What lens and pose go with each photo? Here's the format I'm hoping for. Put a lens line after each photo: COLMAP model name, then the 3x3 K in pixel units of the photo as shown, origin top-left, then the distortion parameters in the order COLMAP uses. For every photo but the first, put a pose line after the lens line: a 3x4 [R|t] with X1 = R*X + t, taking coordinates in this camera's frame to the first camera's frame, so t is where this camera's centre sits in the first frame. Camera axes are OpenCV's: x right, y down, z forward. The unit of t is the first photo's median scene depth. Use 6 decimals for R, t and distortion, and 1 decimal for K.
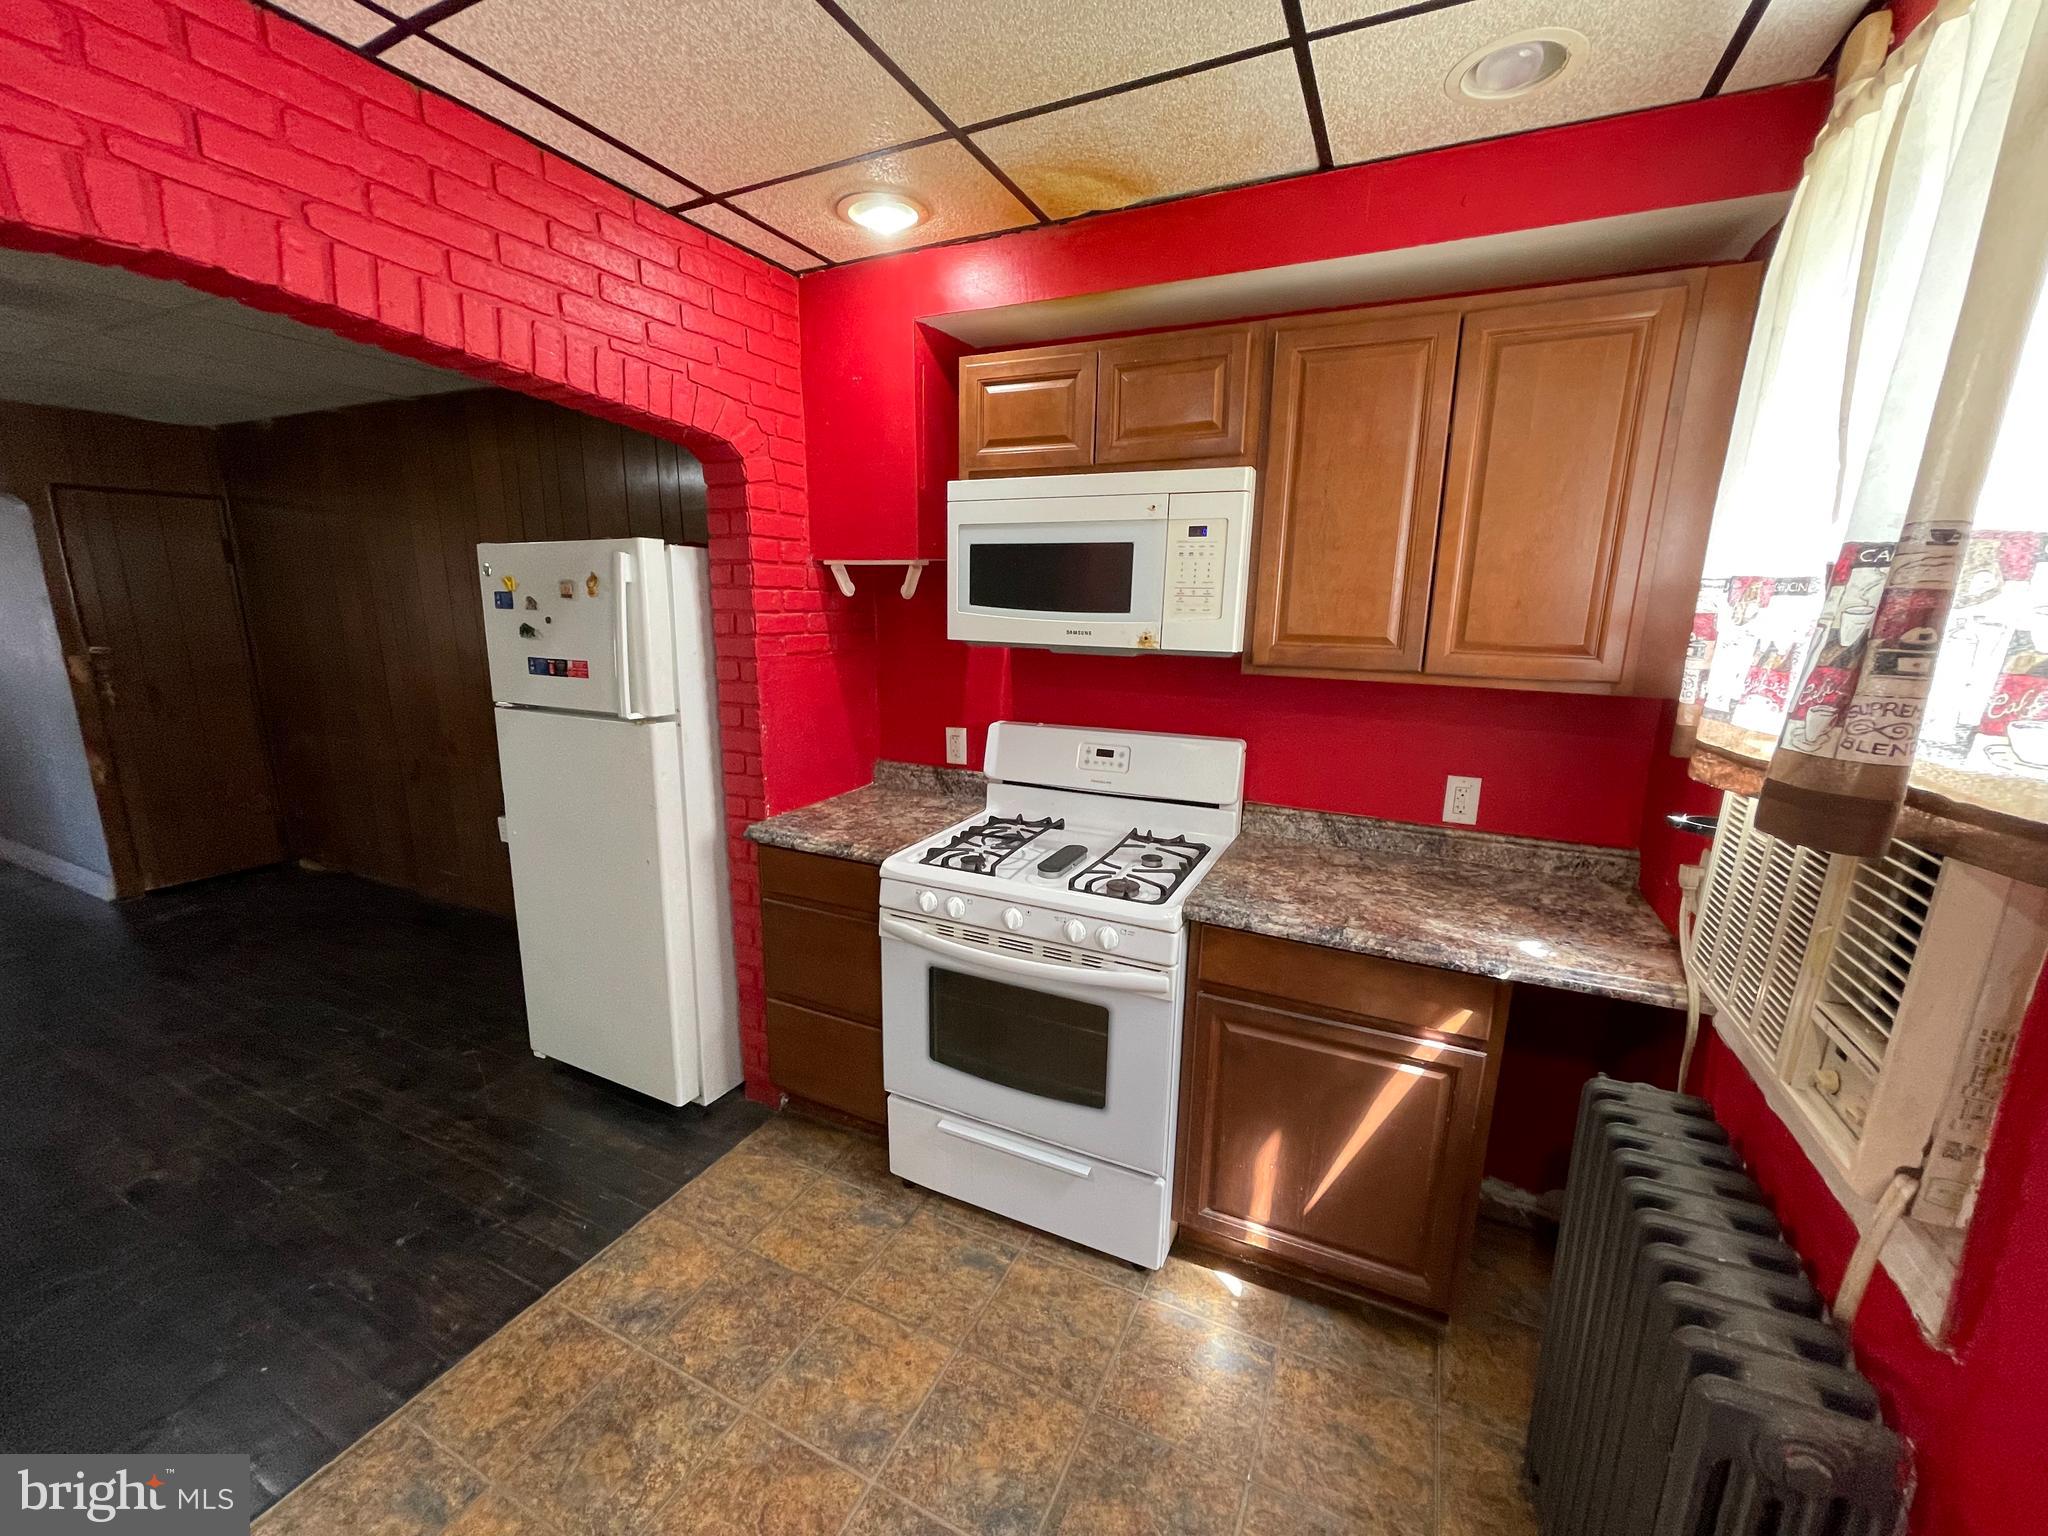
lens RADIAL K [[824.0, 0, 1020.8], [0, 824.0, 776.9], [0, 0, 1]] dist [-0.002596, -0.000191]
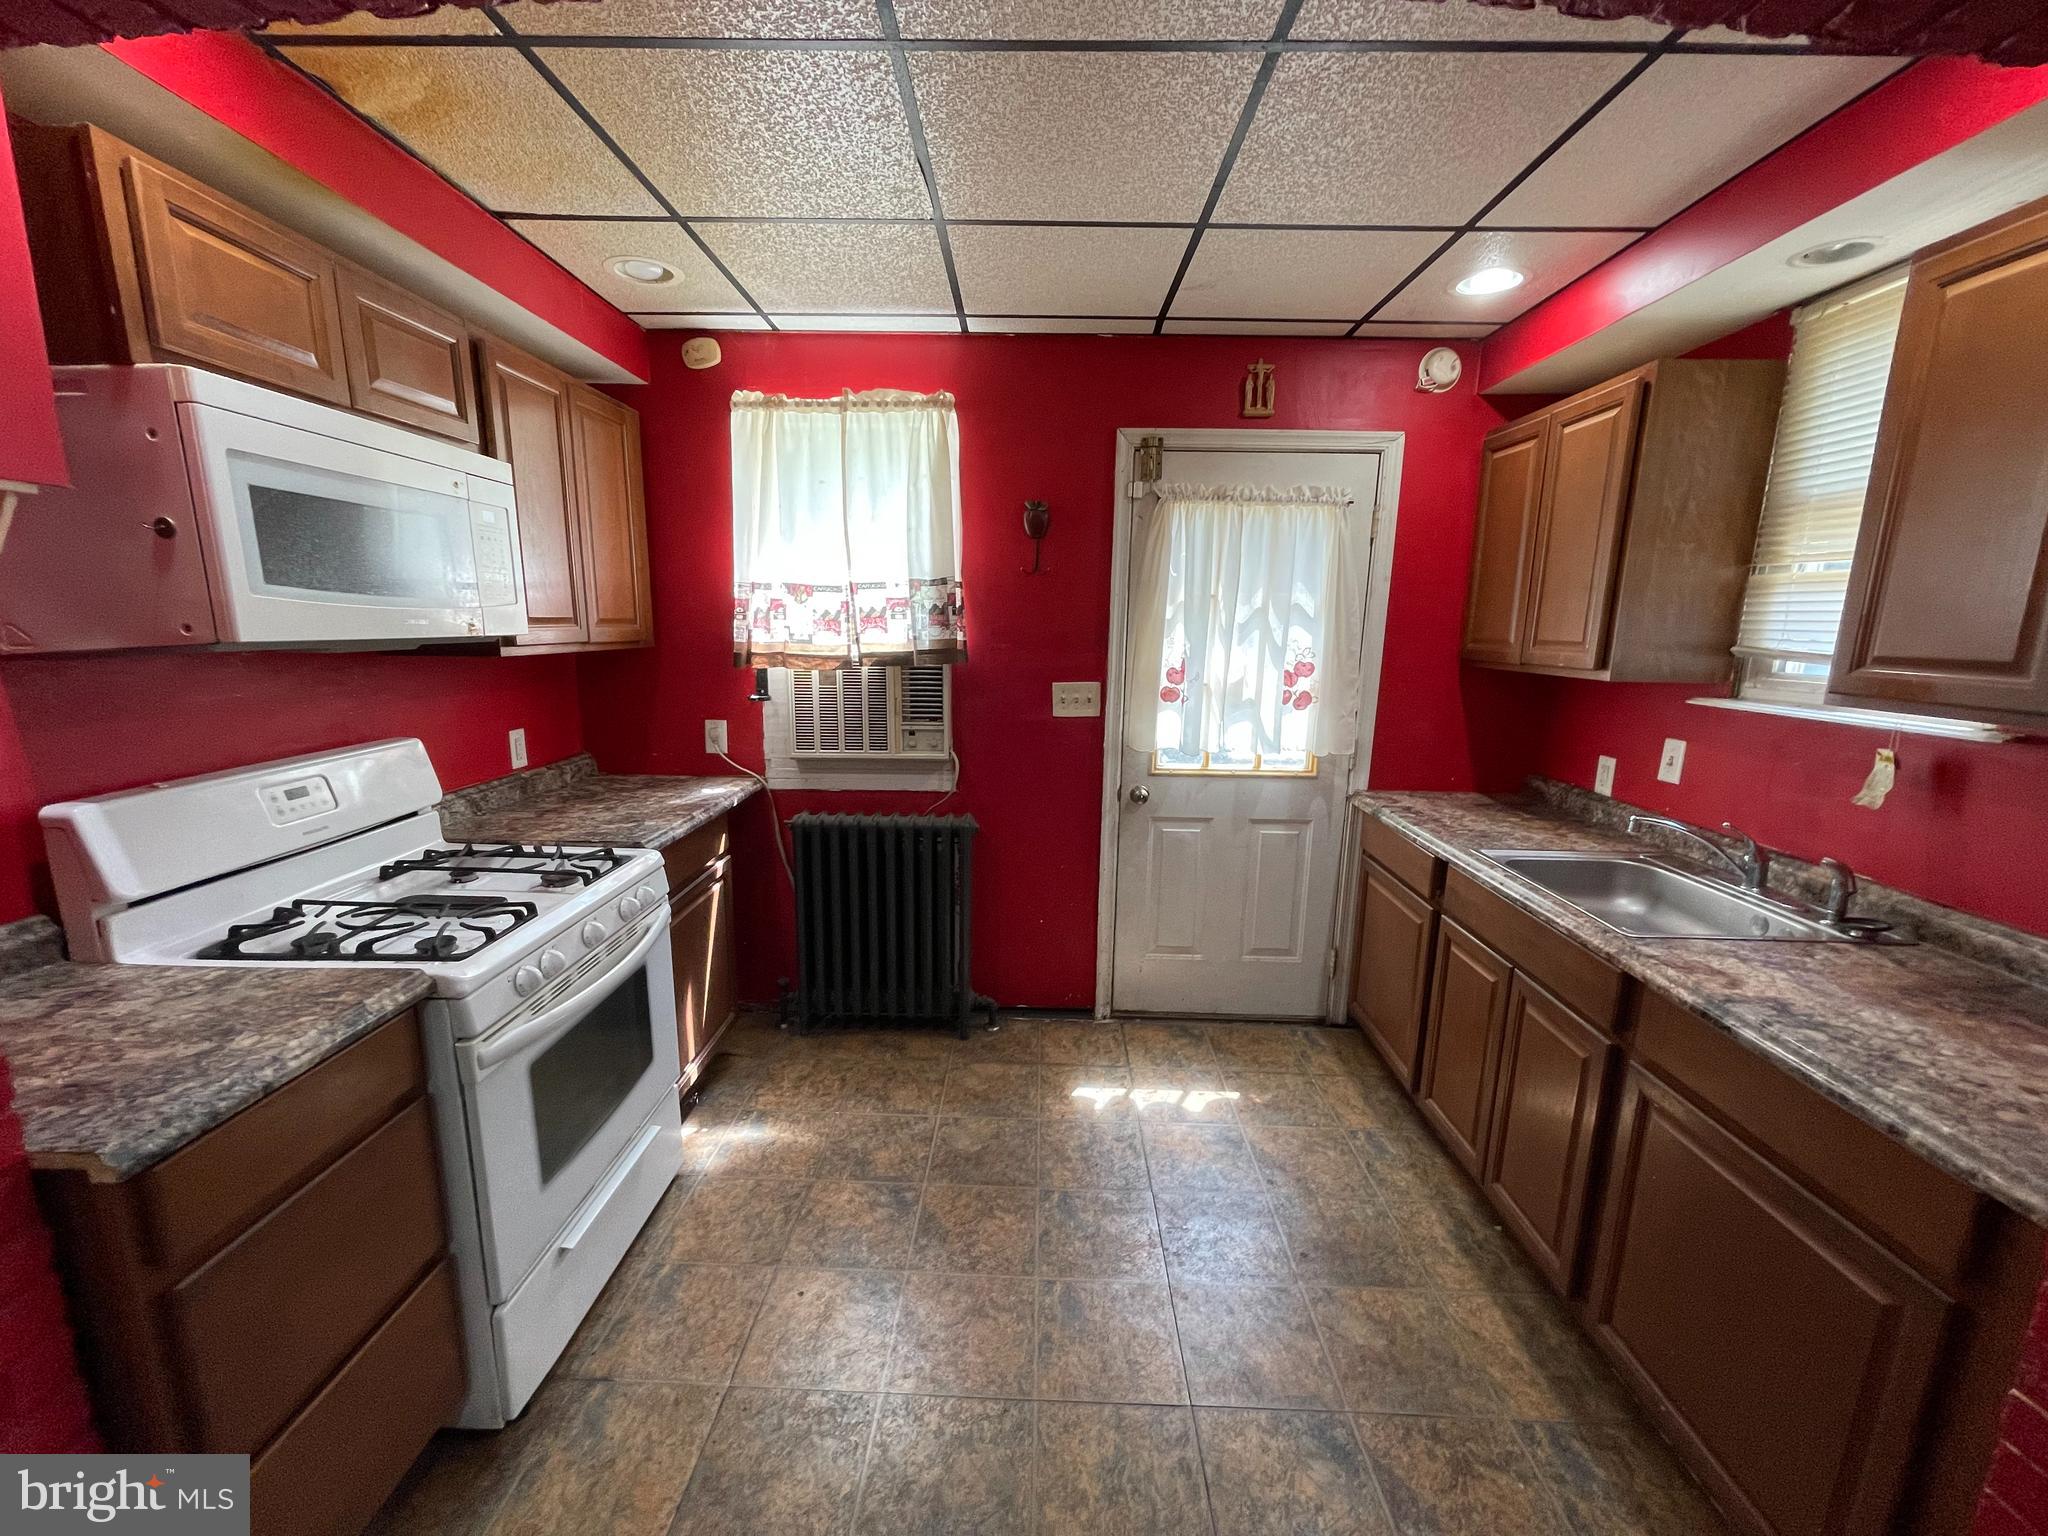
lens RADIAL K [[826.3, 0, 1020.7], [0, 826.3, 776.3], [0, 0, 1]] dist [-0.001395, -0.000214]
pose [[-0.415314, -0.190821, 0.889439, -0.847175], [0.176781, 0.942181, 0.284682, -0.144394], [-0.892336, 0.275469, -0.357567, 0.730383]]
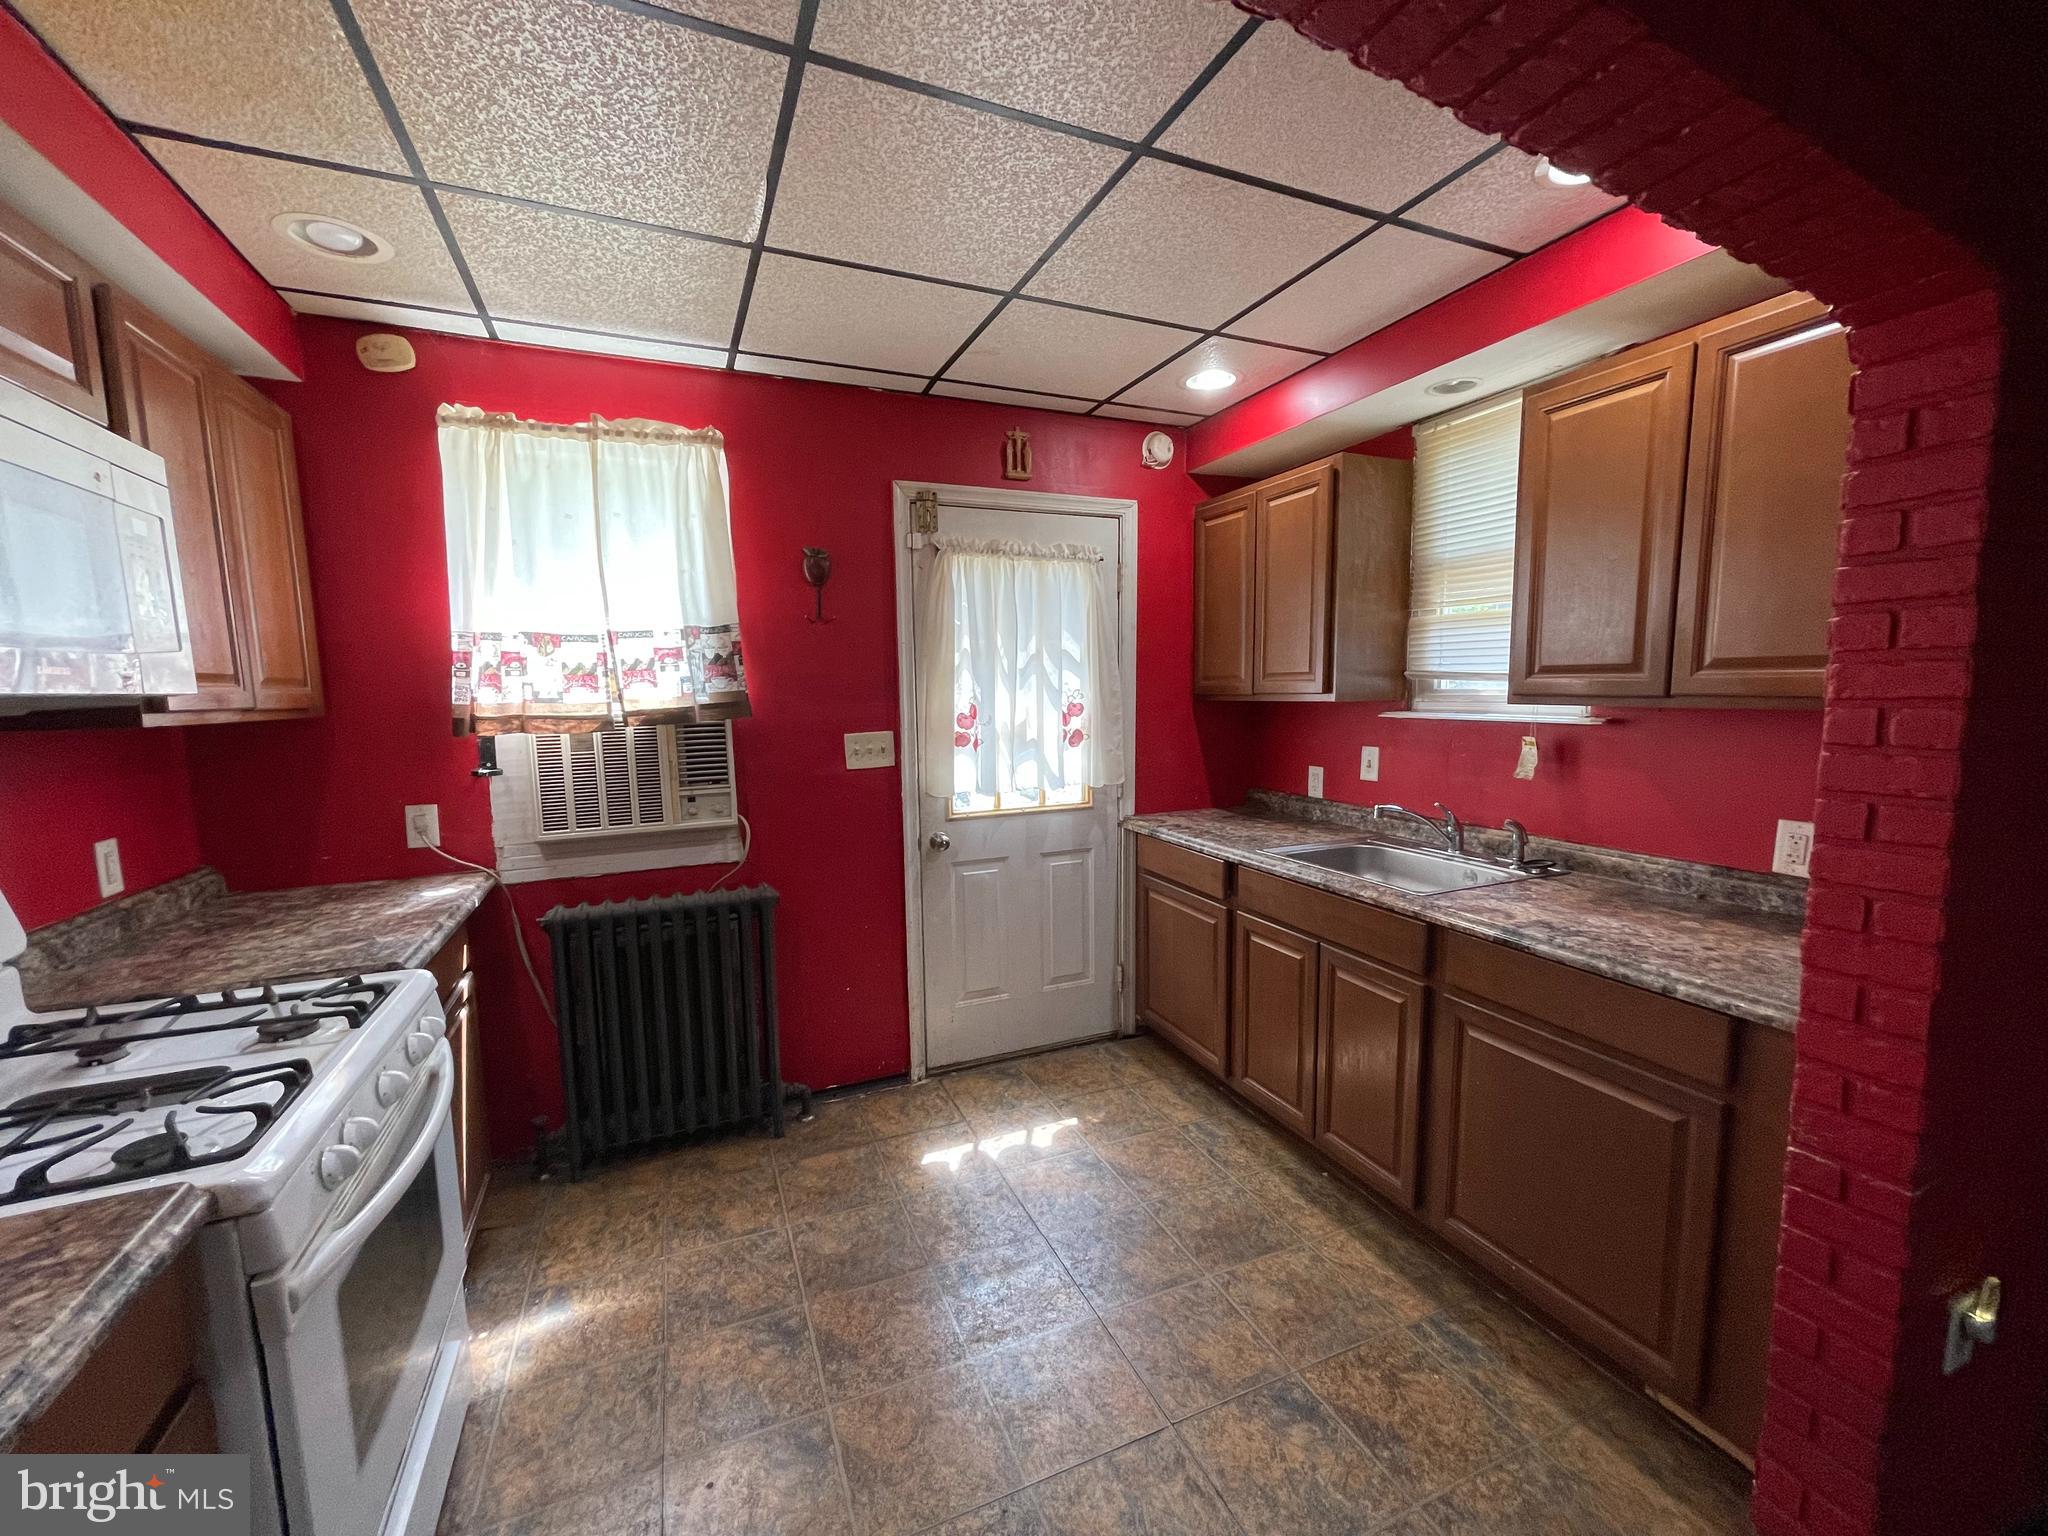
lens RADIAL K [[824.0, 0, 1020.8], [0, 824.0, 776.9], [0, 0, 1]] dist [-0.002596, -0.000191]
pose [[-0.756958, -0.073314, 0.649337, -0.695622], [0.147757, 0.948748, 0.279365, -0.151458], [-0.636539, 0.307412, -0.707330, 0.911624]]
